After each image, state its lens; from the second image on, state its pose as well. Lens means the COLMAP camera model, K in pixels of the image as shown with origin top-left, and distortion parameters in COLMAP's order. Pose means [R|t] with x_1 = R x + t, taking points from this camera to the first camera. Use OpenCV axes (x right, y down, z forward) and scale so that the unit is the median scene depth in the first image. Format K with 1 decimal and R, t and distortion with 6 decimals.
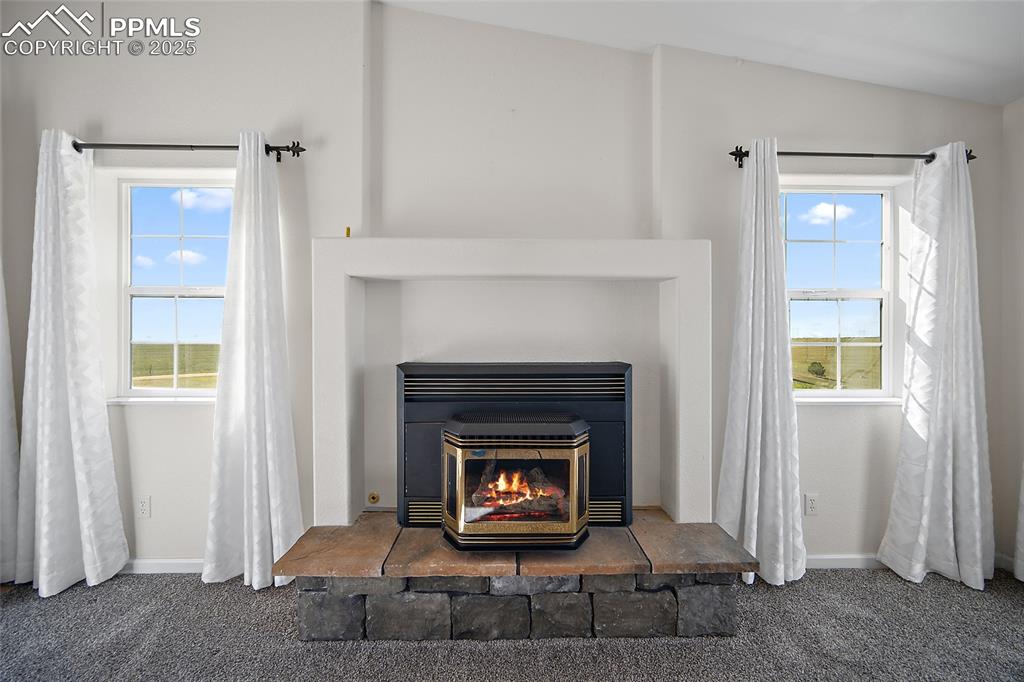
lens RADIAL K [[406.5, 0, 510.1], [0, 406.5, 337.7], [0, 0, 1]] dist [0.001013, -0.000003]
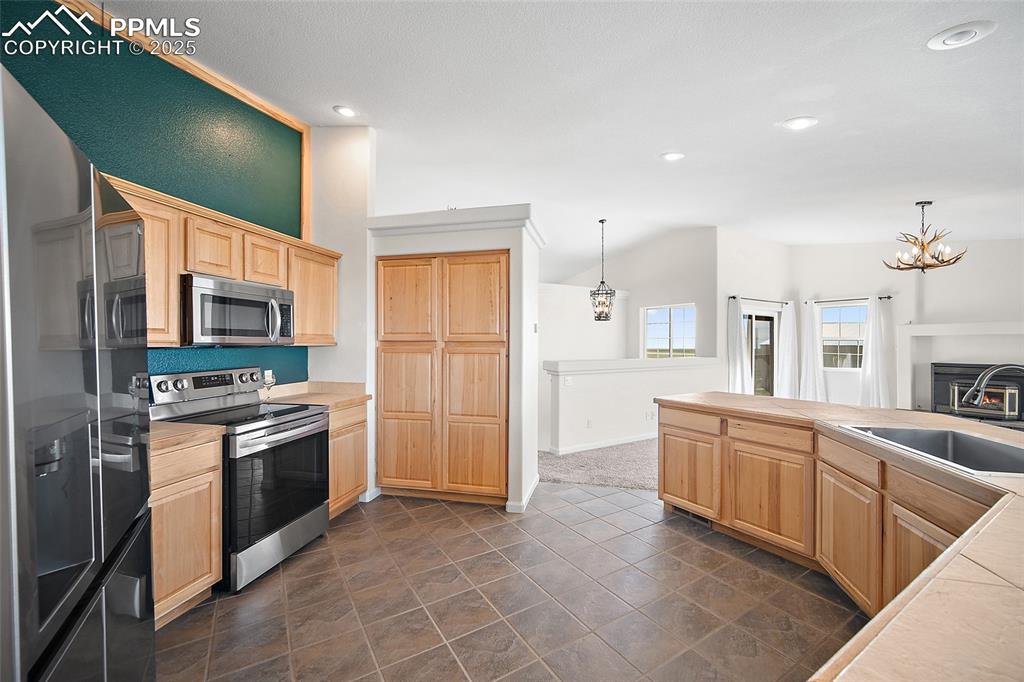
lens RADIAL K [[408.2, 0, 514.7], [0, 408.2, 345.1], [0, 0, 1]] dist [-0.000074, 0.000158]
pose [[0.517198, 0.000664, -0.855865, 0.808112], [-0.004214, 0.999990, -0.001771, -0.058522], [0.855855, 0.004523, 0.517196, -3.597840]]
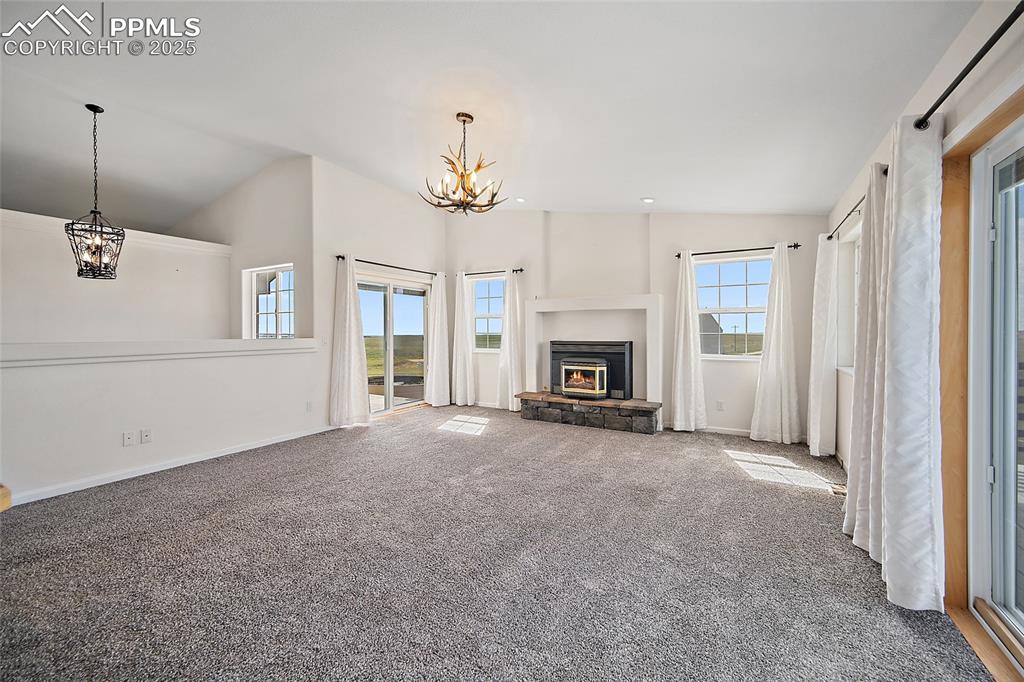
lens RADIAL K [[406.5, 0, 510.1], [0, 406.5, 337.7], [0, 0, 1]] dist [0.001013, -0.000003]
pose [[0.853239, 0.001127, -0.521519, 1.057036], [0.003080, 0.999969, 0.007201, 0.018032], [0.521511, -0.007750, 0.853209, -1.757684]]
